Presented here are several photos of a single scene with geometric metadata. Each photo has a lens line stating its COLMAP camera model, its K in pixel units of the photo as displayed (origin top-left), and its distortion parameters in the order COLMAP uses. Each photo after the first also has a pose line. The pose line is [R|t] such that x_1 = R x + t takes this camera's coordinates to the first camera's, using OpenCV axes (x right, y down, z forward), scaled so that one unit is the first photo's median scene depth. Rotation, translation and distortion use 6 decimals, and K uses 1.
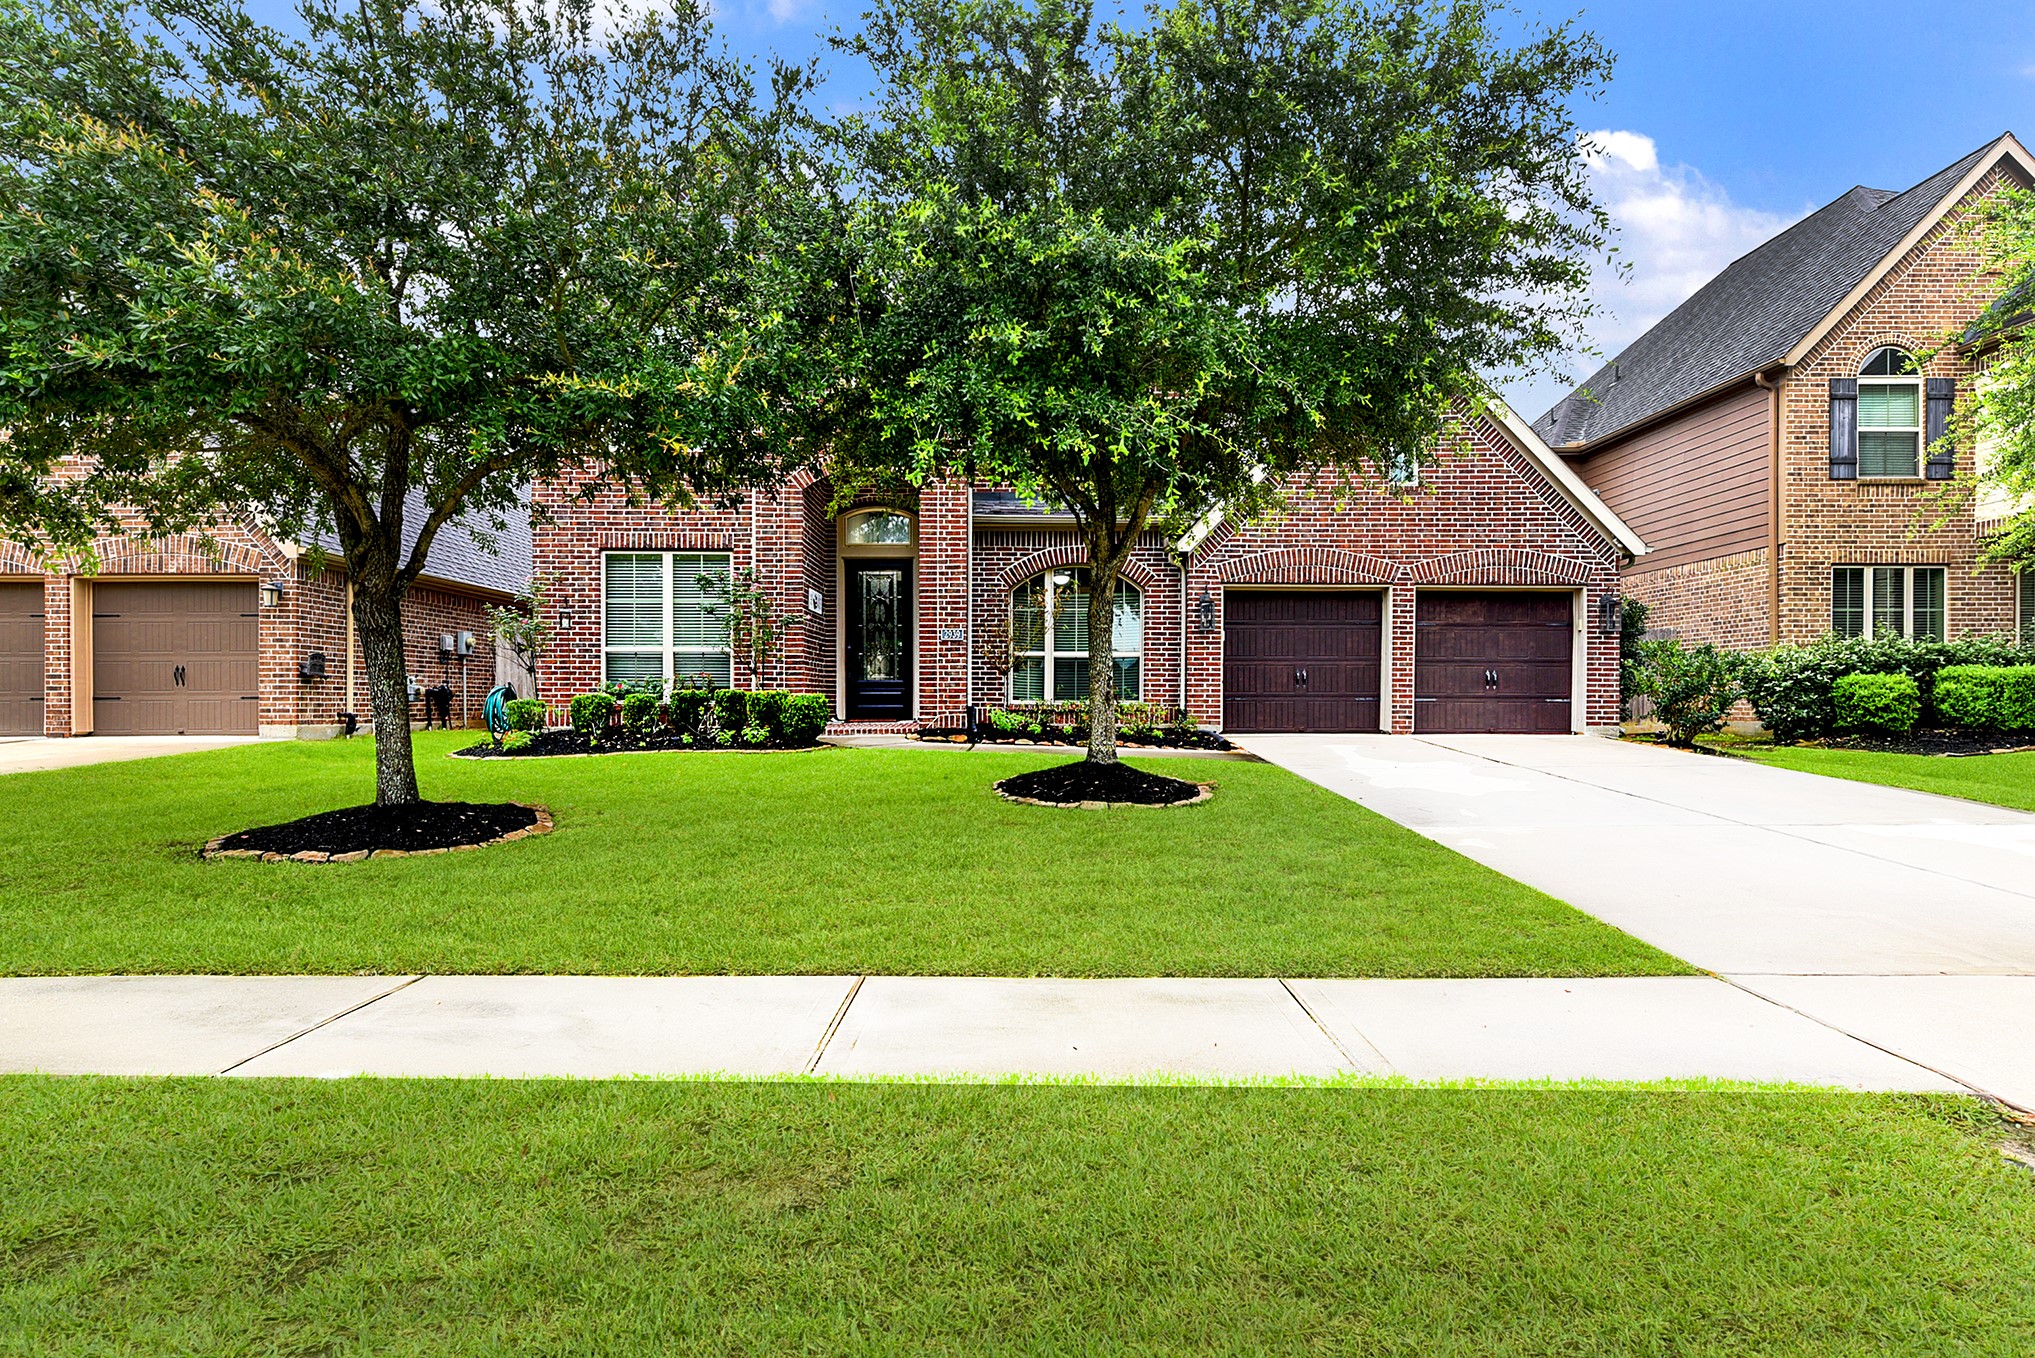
lens RADIAL K [[1057.1, 0, 1012.2], [0, 1057.1, 701.3], [0, 0, 1]] dist [0.006116, -0.000024]
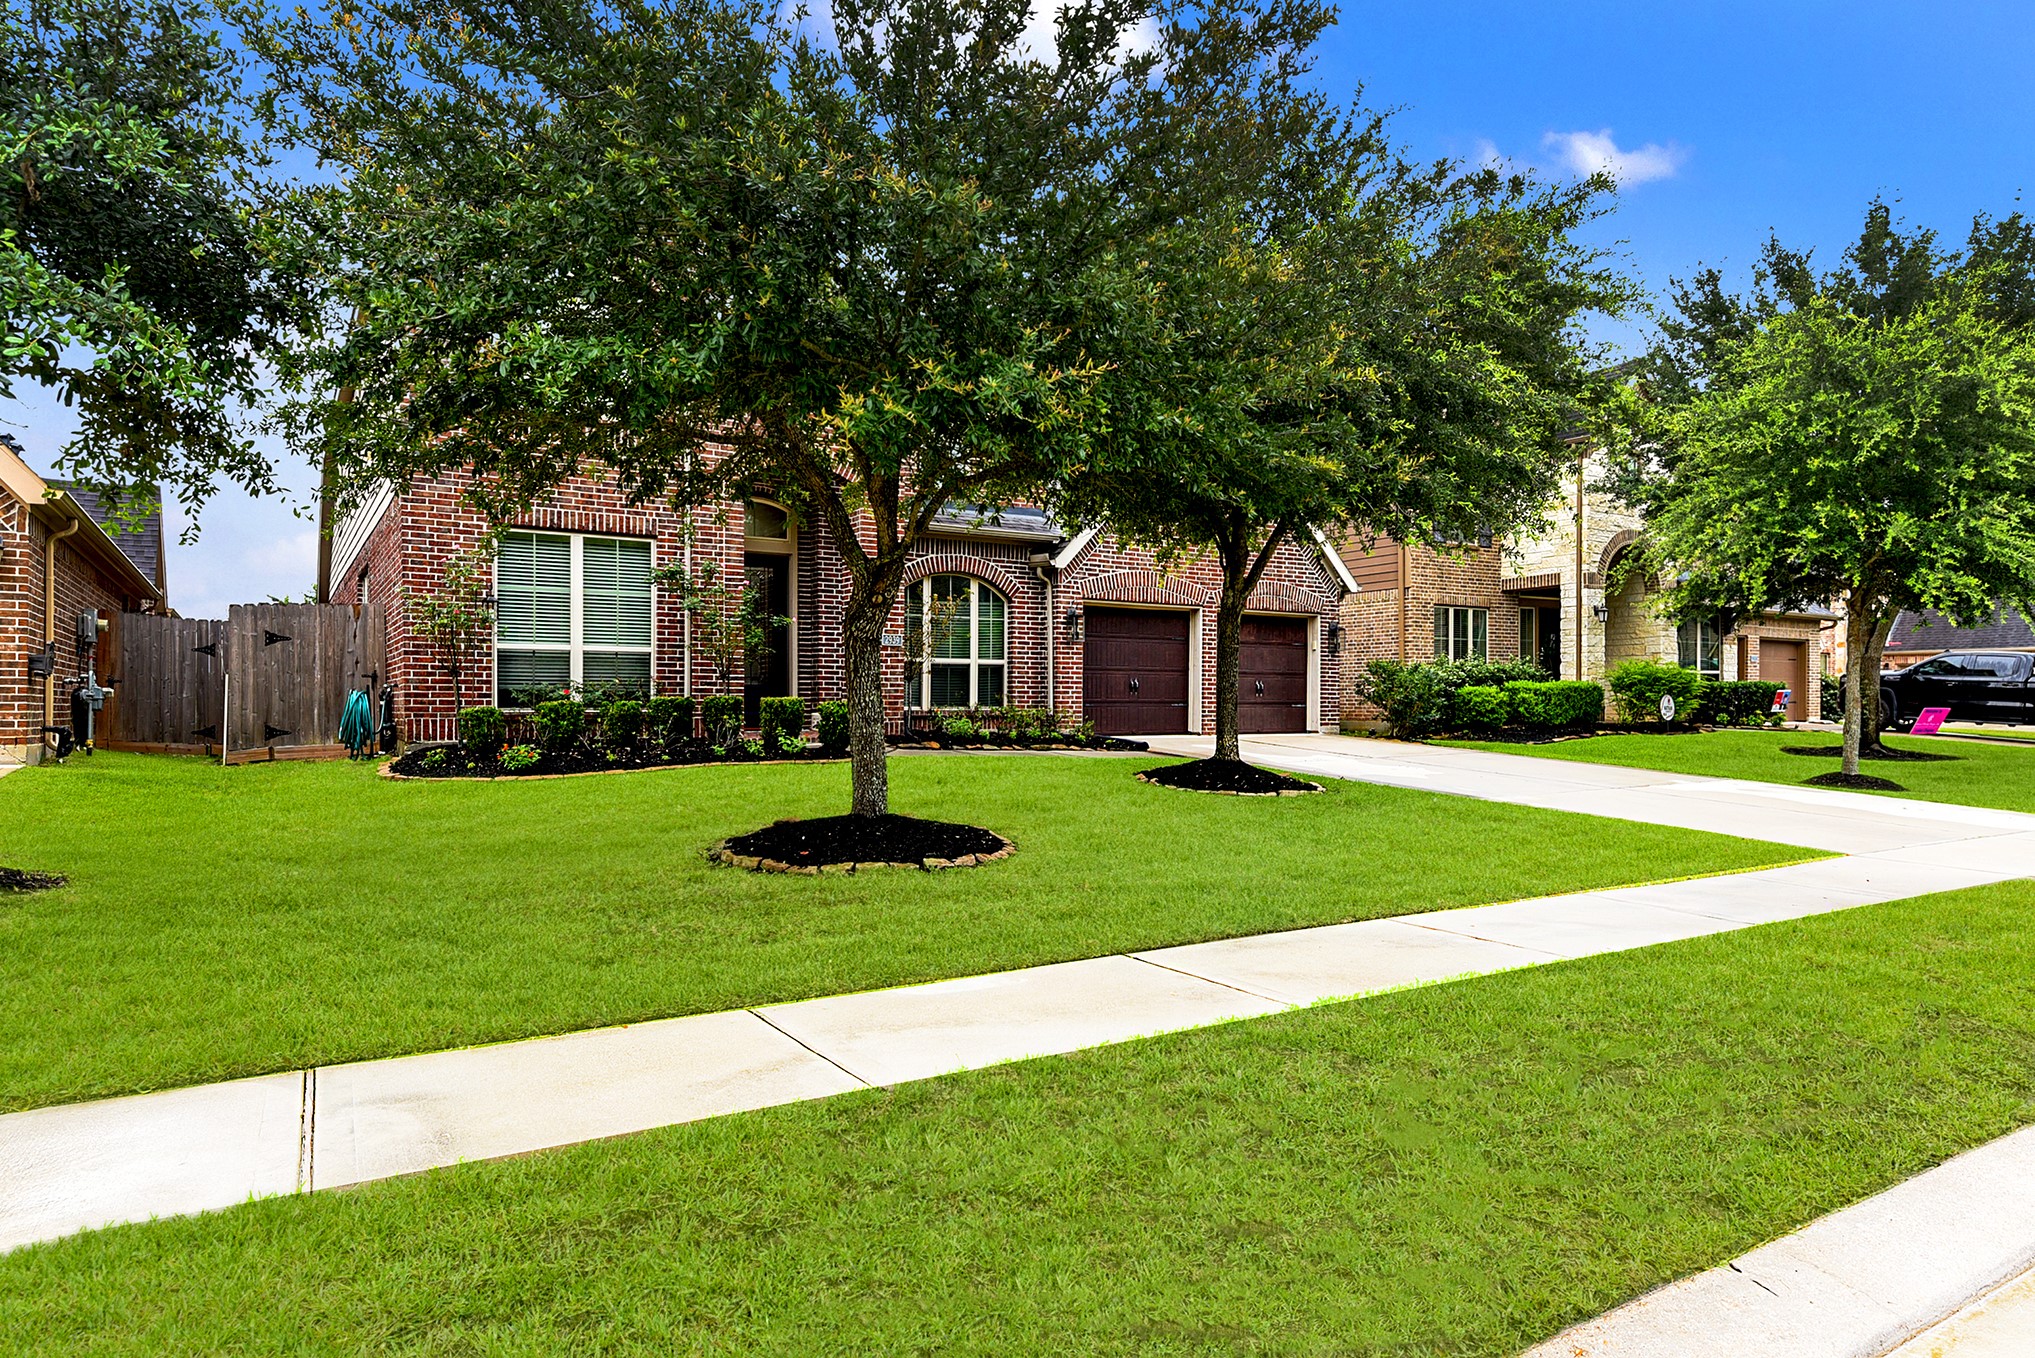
lens RADIAL K [[1199.9, 0, 1022.1], [0, 1199.9, 707.5], [0, 0, 1]] dist [-0.002374, -0.000420]
pose [[0.847051, -0.002459, 0.531506, -0.517181], [0.001416, 0.999996, 0.002371, -0.002435], [-0.531510, -0.001256, 0.847051, -0.014115]]
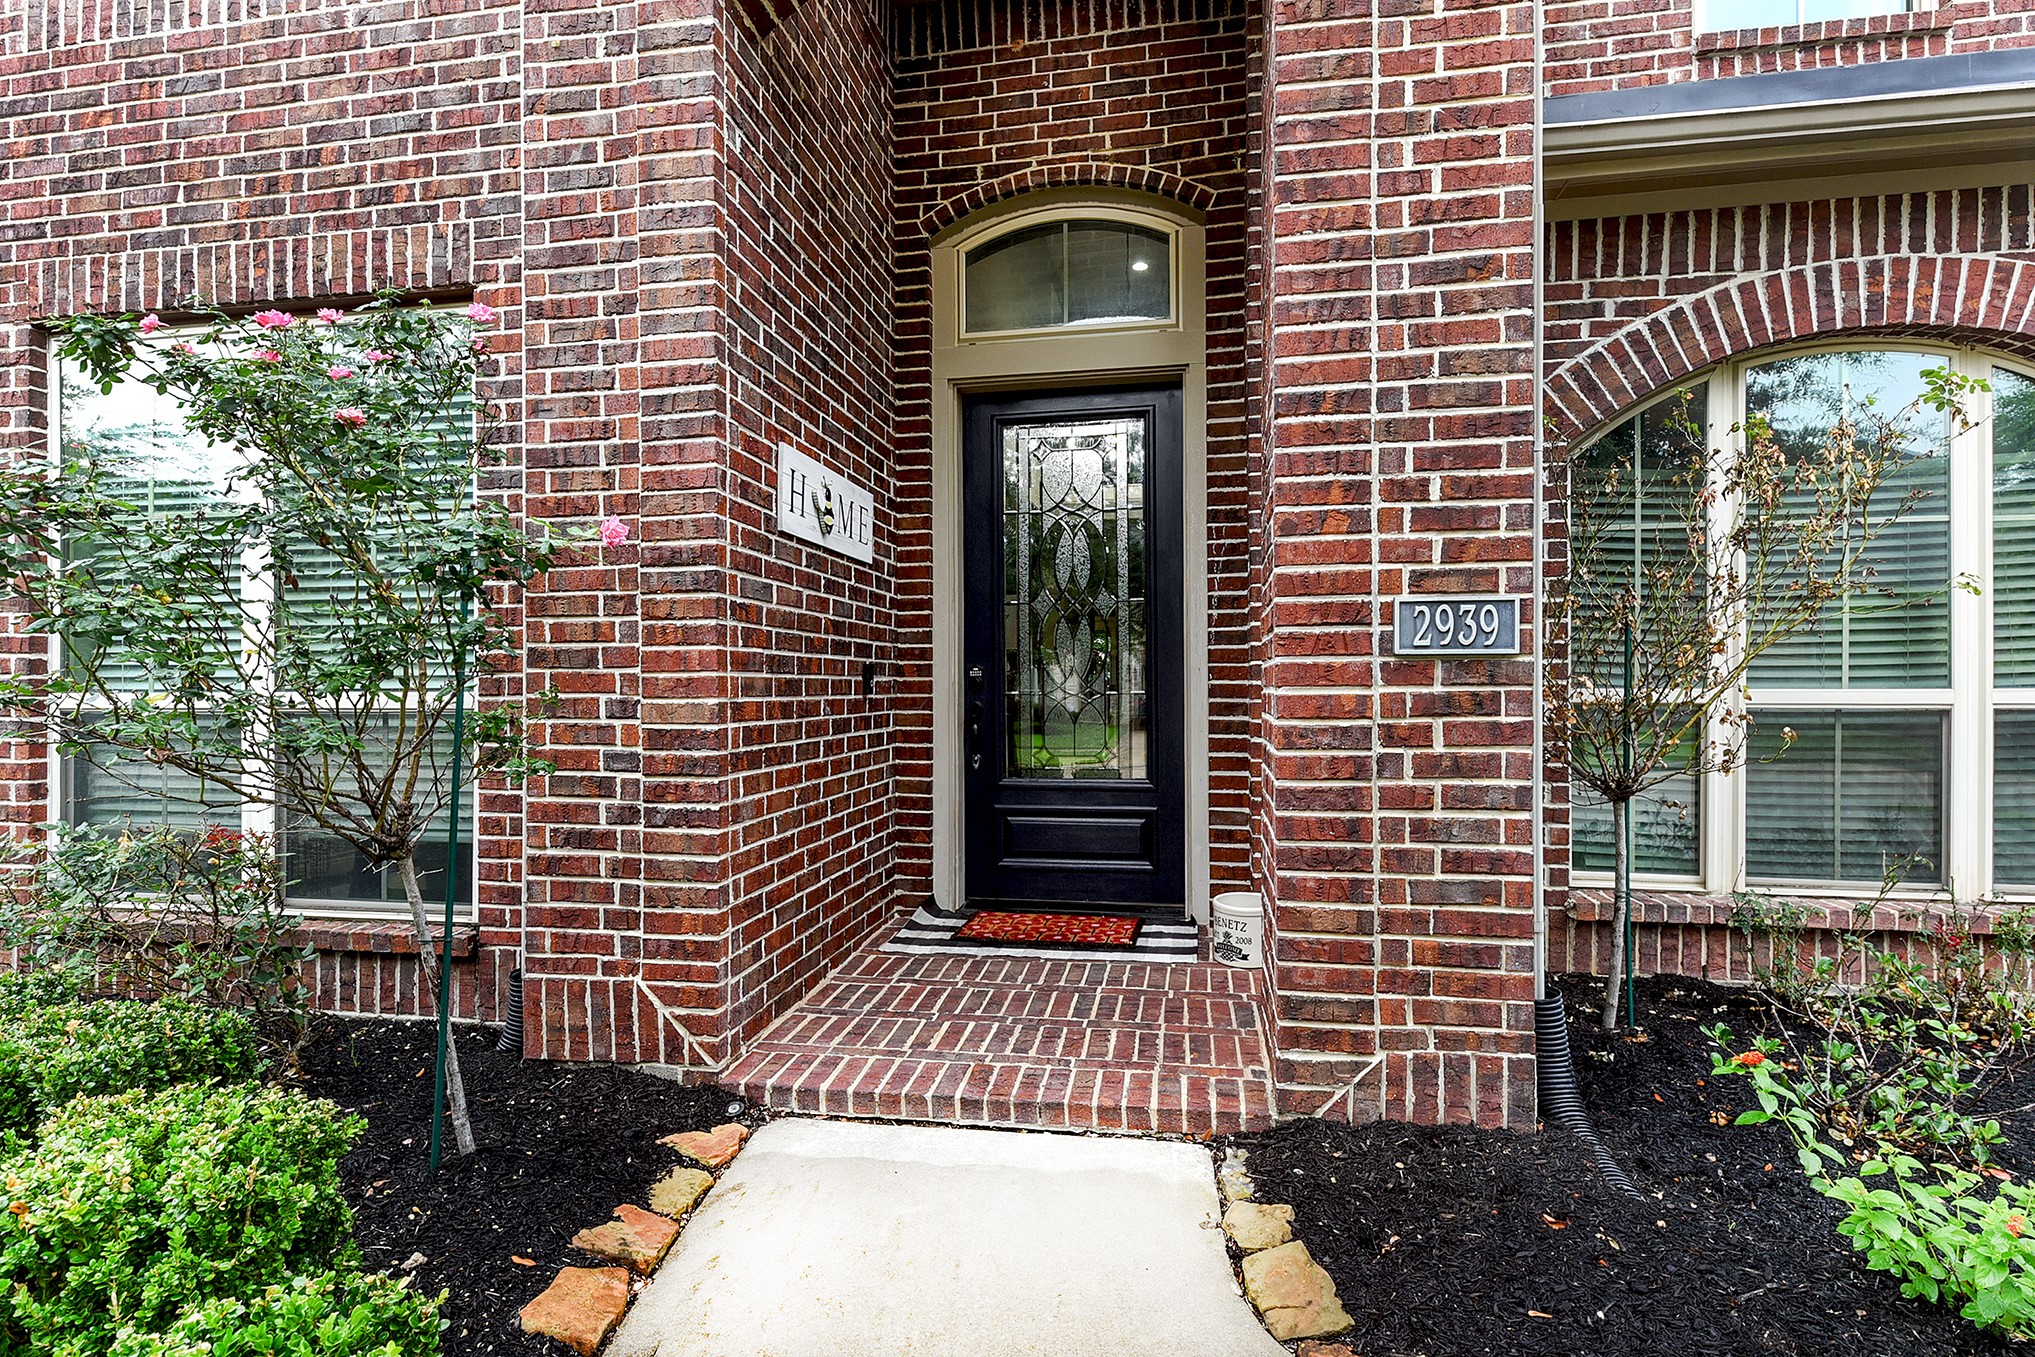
lens RADIAL K [[1016.4, 0, 1022.0], [0, 1016.4, 689.6], [0, 0, 1]] dist [0.019107, -0.008909]
pose [[0.985308, -0.004284, -0.170731, -0.095909], [0.003249, 0.999975, -0.006343, -0.047612], [0.170754, 0.005695, 0.985297, 0.758647]]
